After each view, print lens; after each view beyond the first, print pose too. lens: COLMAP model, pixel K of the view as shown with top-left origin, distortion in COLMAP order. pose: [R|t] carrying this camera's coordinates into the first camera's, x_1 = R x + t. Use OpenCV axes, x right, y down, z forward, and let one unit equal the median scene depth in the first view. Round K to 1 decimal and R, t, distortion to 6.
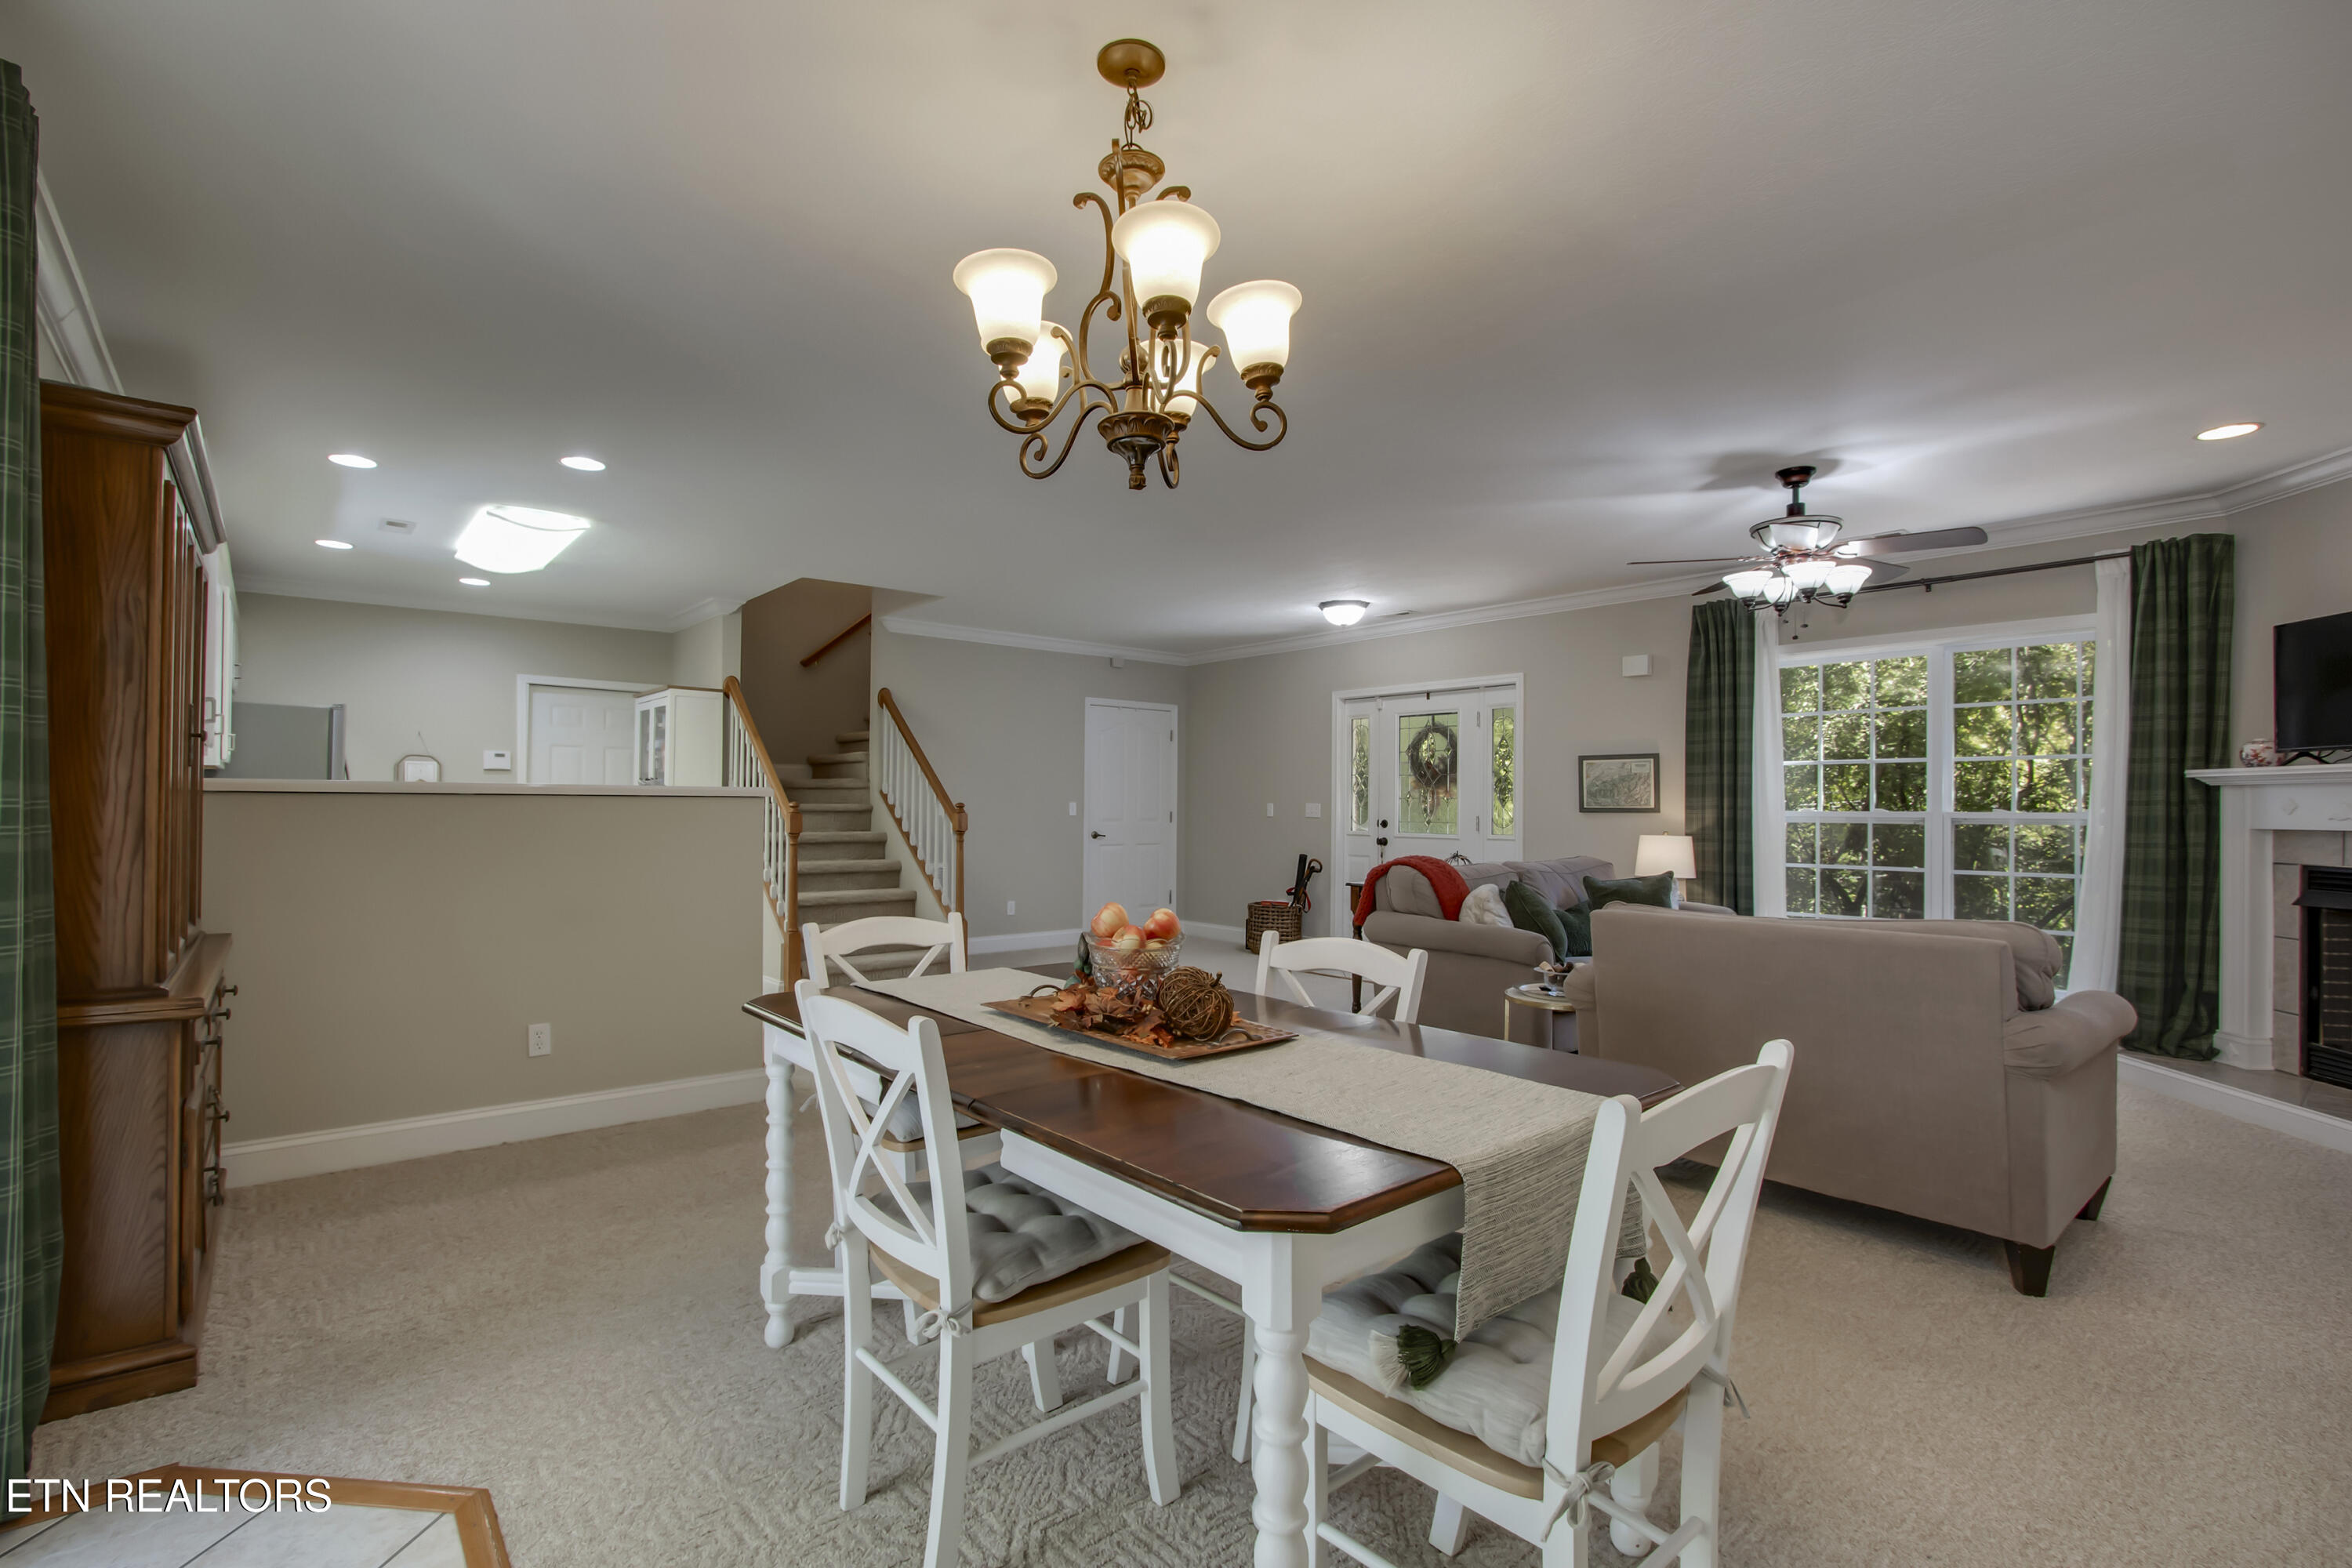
lens RADIAL K [[1083.4, 0, 1175.7], [0, 1083.4, 801.1], [0, 0, 1]] dist [-0.022155, 0.004722]
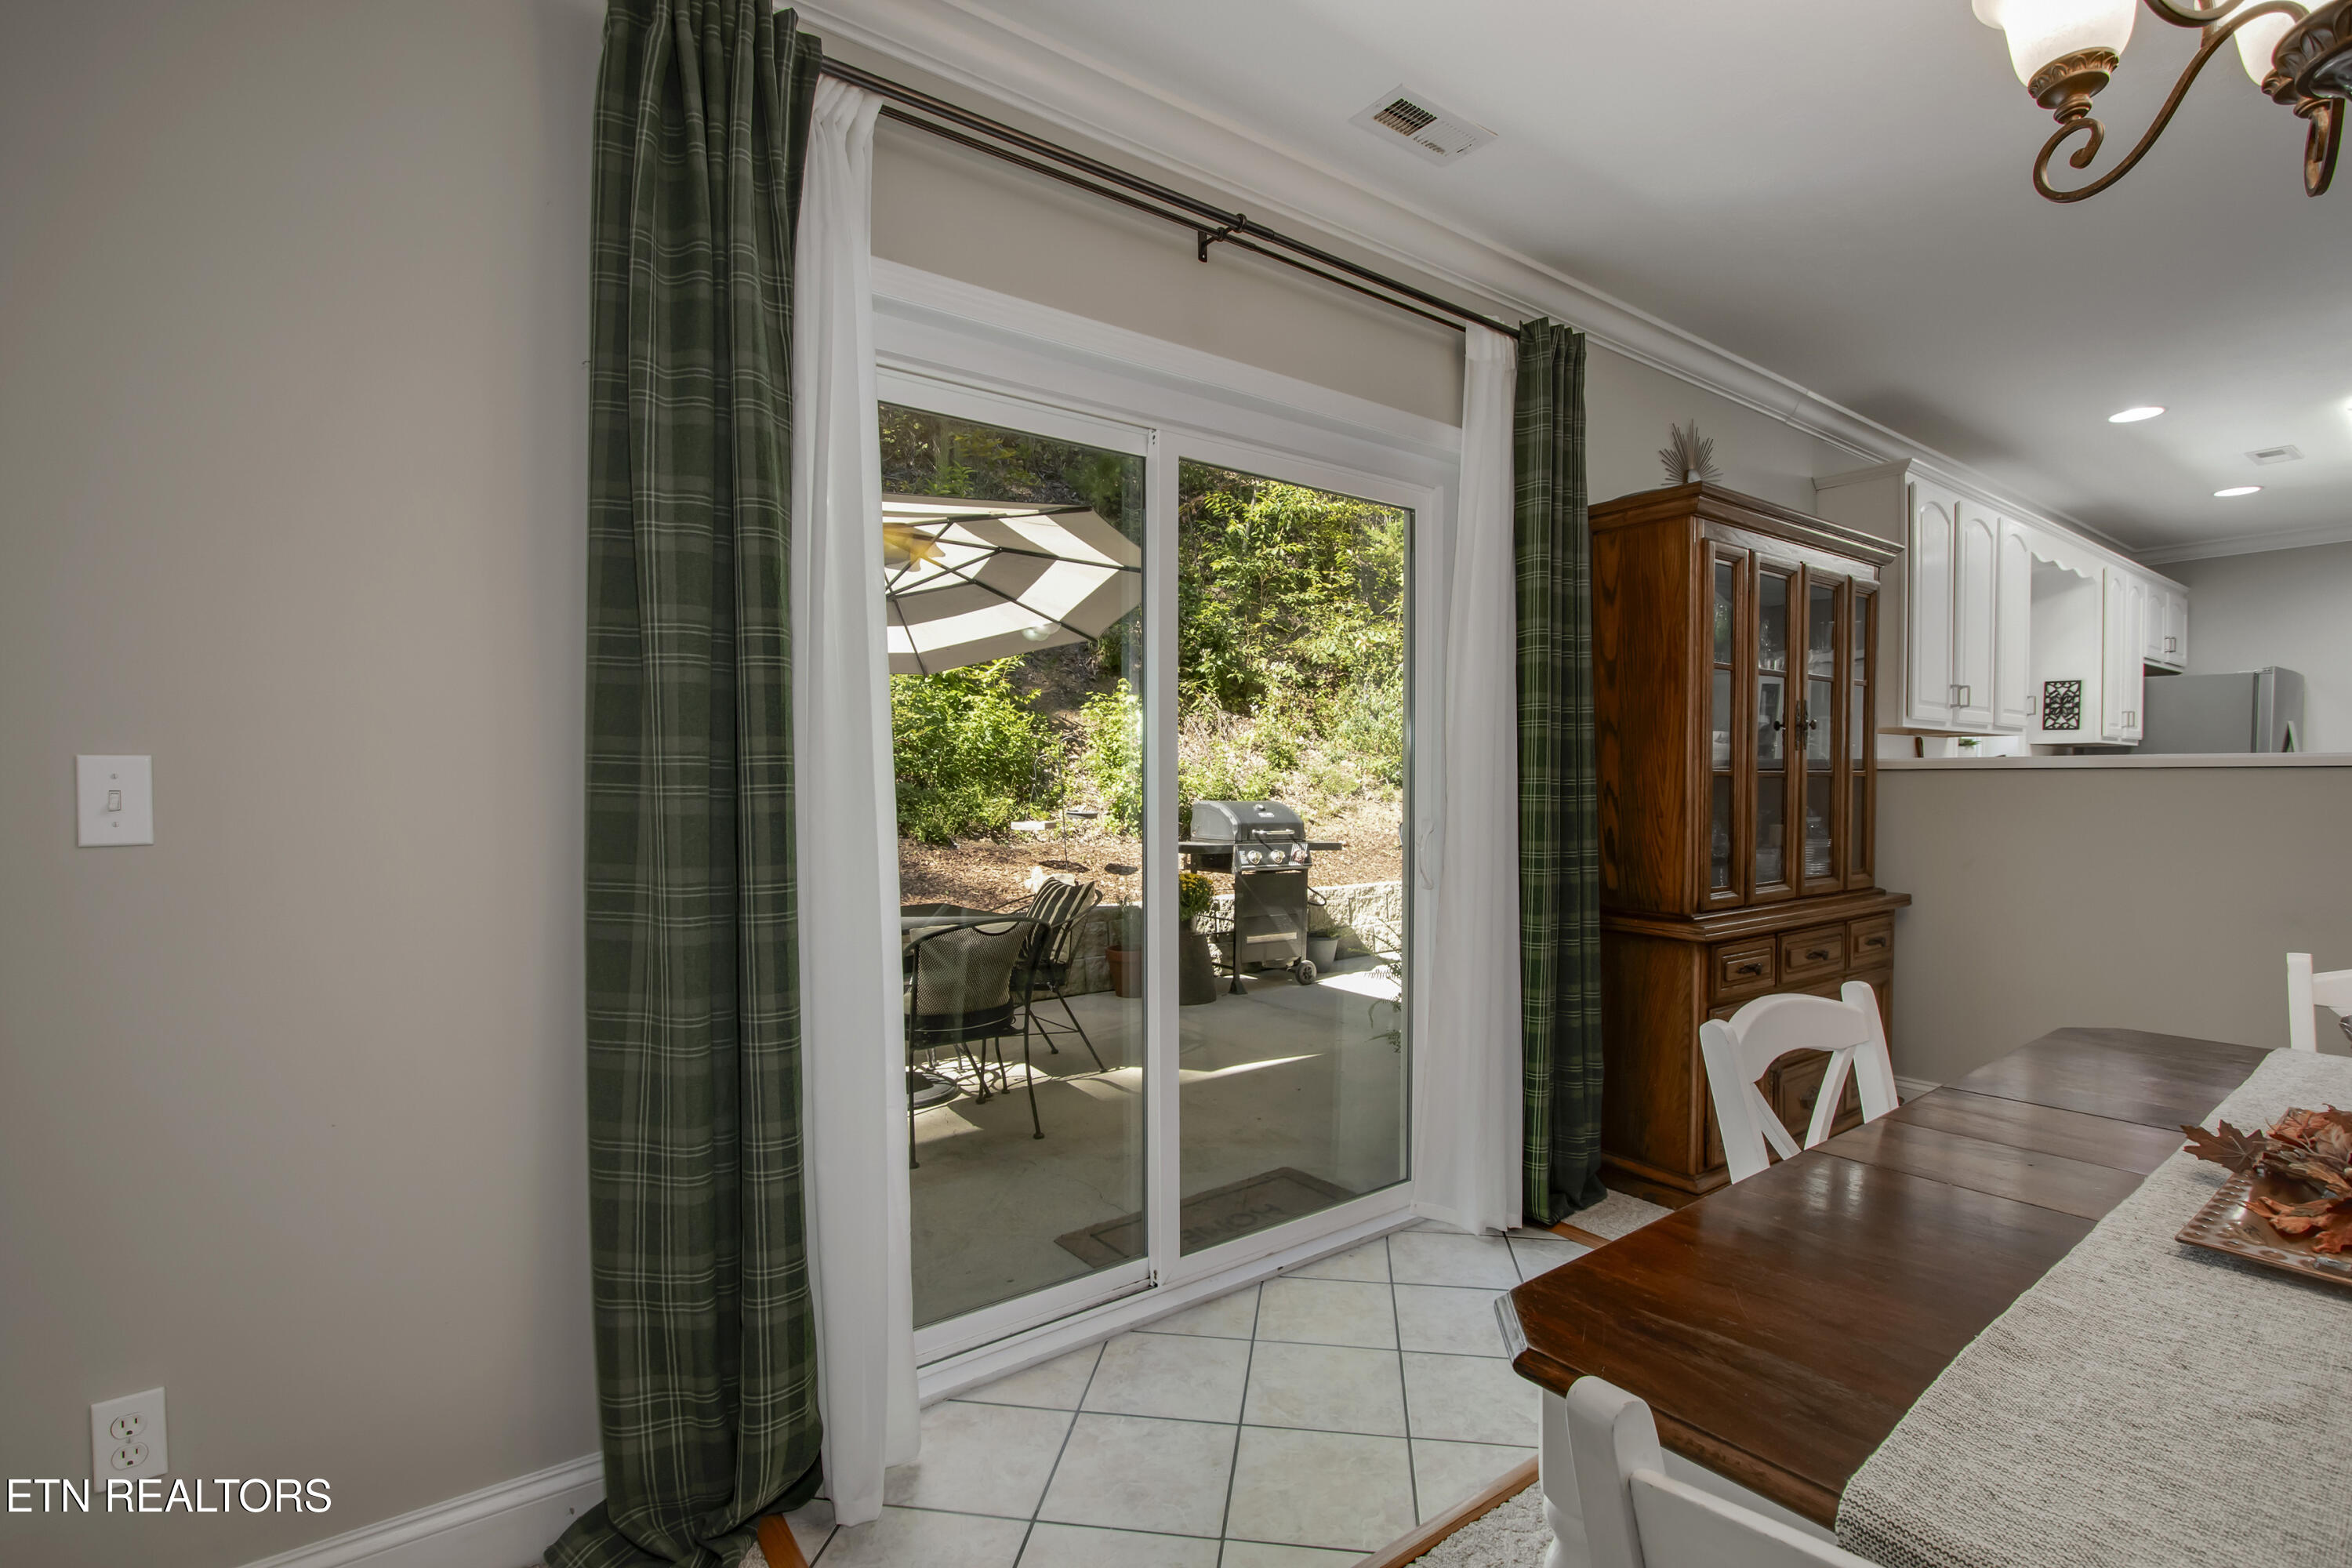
lens RADIAL K [[1092.9, 0, 1177.8], [0, 1092.9, 800.1], [0, 0, 1]] dist [-0.019364, 0.002358]
pose [[-0.058177, 0.012614, -0.998227, 0.209214], [0.007847, 0.999895, 0.012177, 0.001938], [0.998275, -0.007125, -0.058270, 0.200020]]
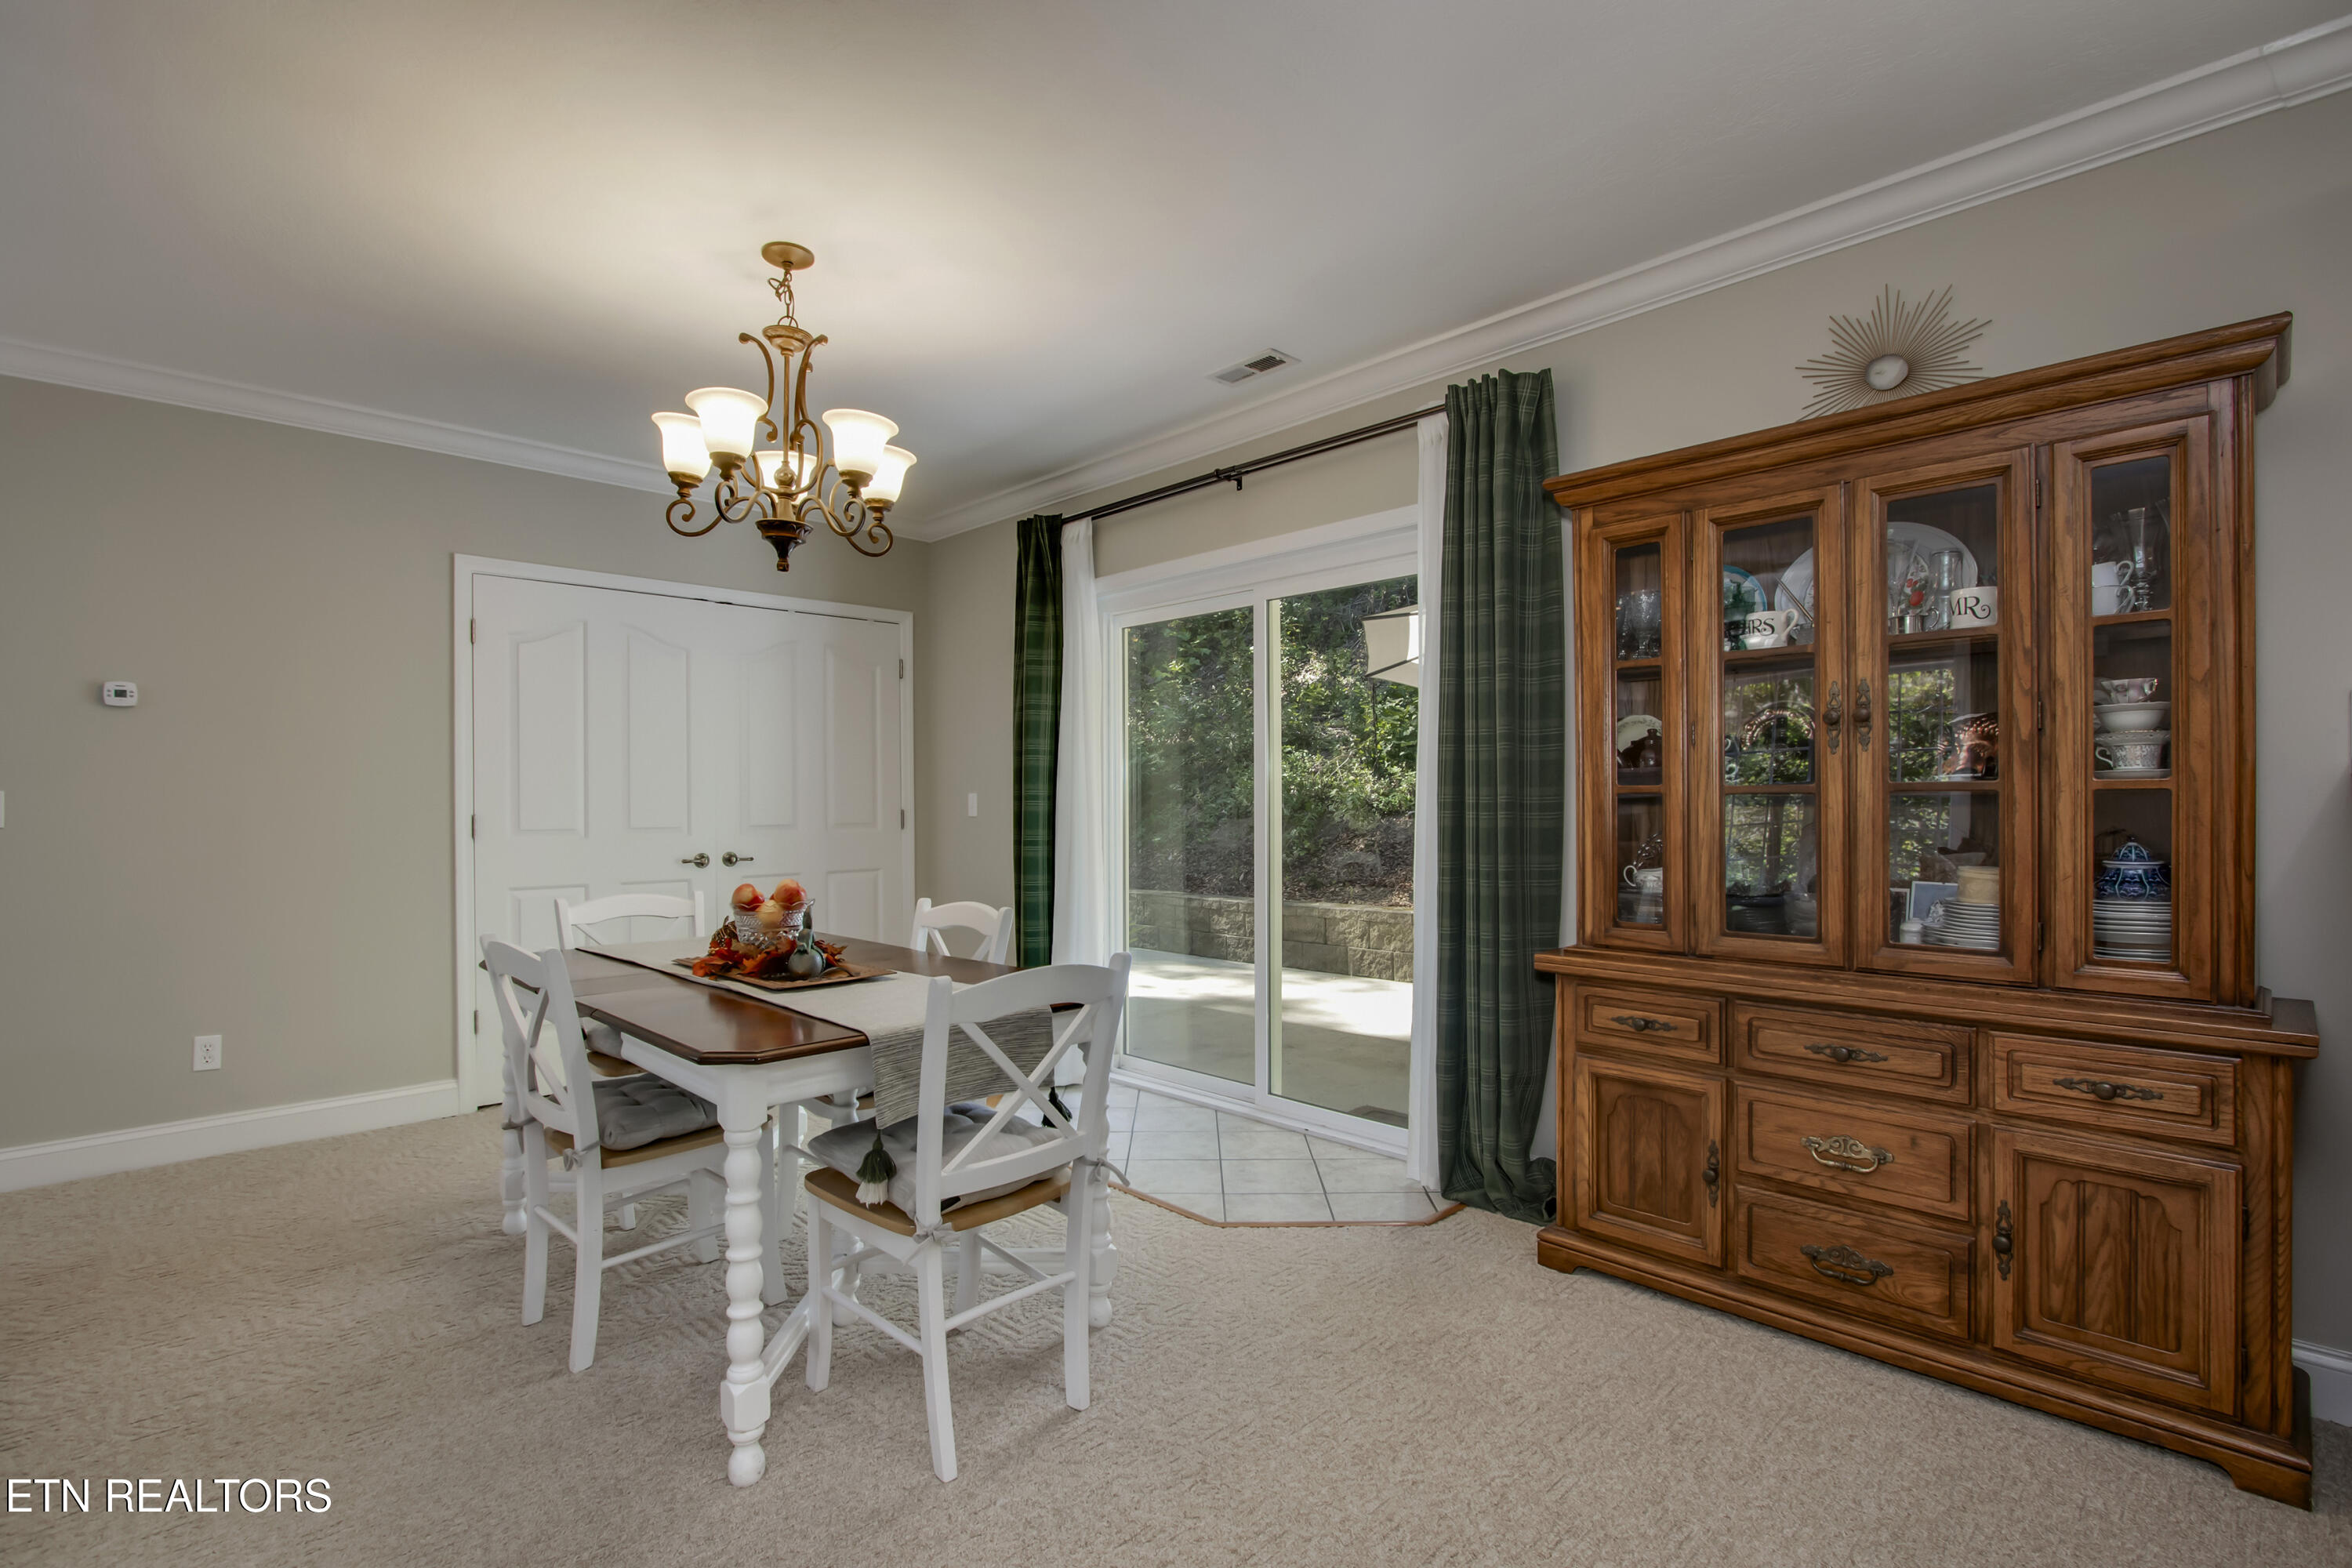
lens RADIAL K [[1083.4, 0, 1175.7], [0, 1083.4, 801.1], [0, 0, 1]] dist [-0.022155, 0.004722]
pose [[-0.997242, 0.000523, -0.074210, -0.182991], [0.000882, 0.999988, -0.004797, 0.004992], [0.074207, -0.004849, -0.997231, 1.016386]]
